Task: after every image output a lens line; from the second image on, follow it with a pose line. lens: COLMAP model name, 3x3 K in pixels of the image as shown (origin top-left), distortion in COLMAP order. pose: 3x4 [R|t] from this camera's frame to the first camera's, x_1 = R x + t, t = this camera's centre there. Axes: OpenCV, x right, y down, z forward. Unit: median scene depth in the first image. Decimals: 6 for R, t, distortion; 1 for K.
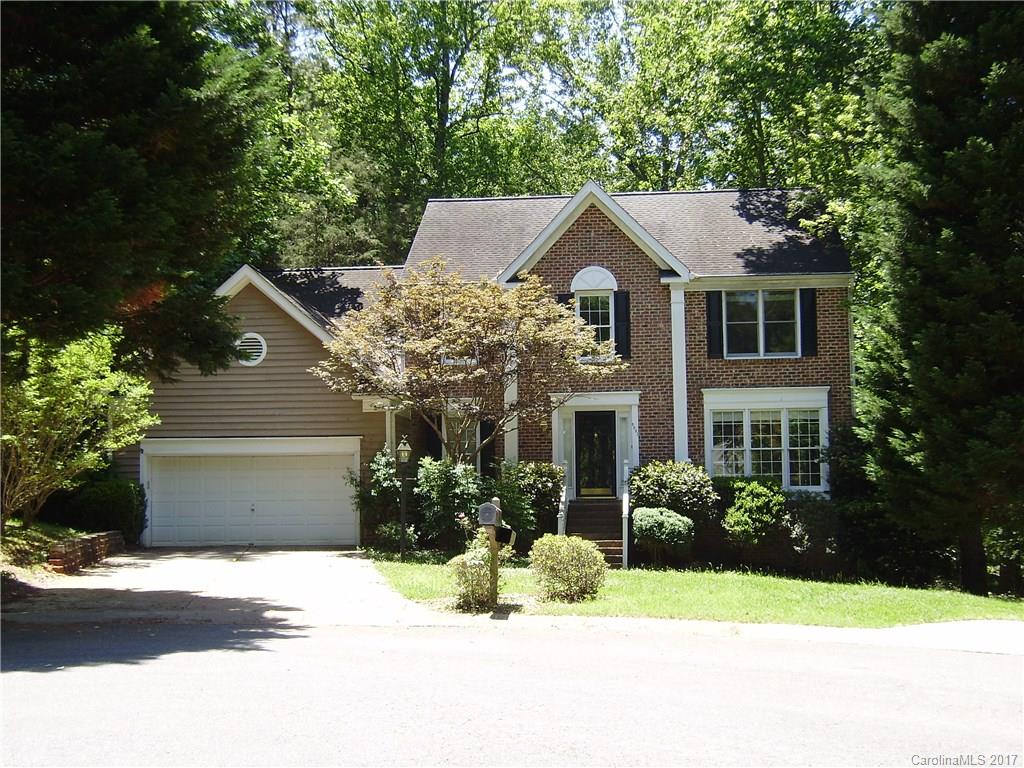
lens RADIAL K [[1428.4, 0, 512.0], [0, 1428.4, 384.0], [0, 0, 1]] dist [0.010403, -0.013987]
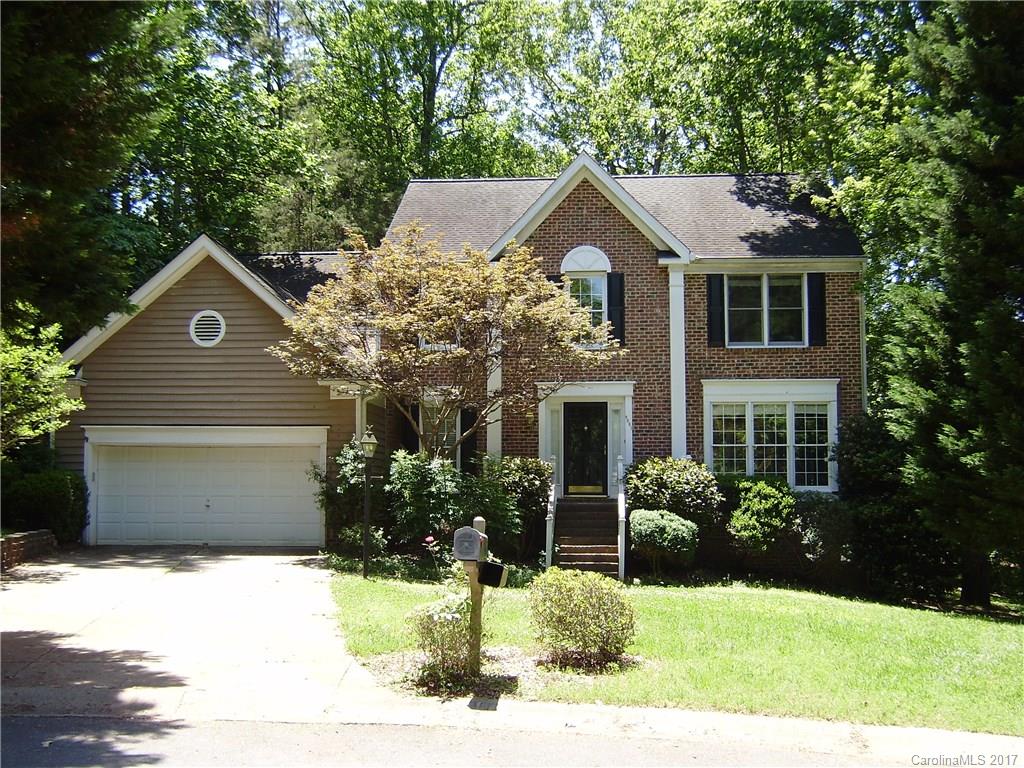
lens RADIAL K [[1238.8, 0, 512.0], [0, 1238.8, 384.0], [0, 0, 1]] dist [-0.015812, 0.009808]
pose [[0.999762, 0.013029, 0.017511, -0.003728], [-0.013024, 0.999915, -0.000426, 0.008855], [-0.017515, 0.000198, 0.999847, 0.218291]]
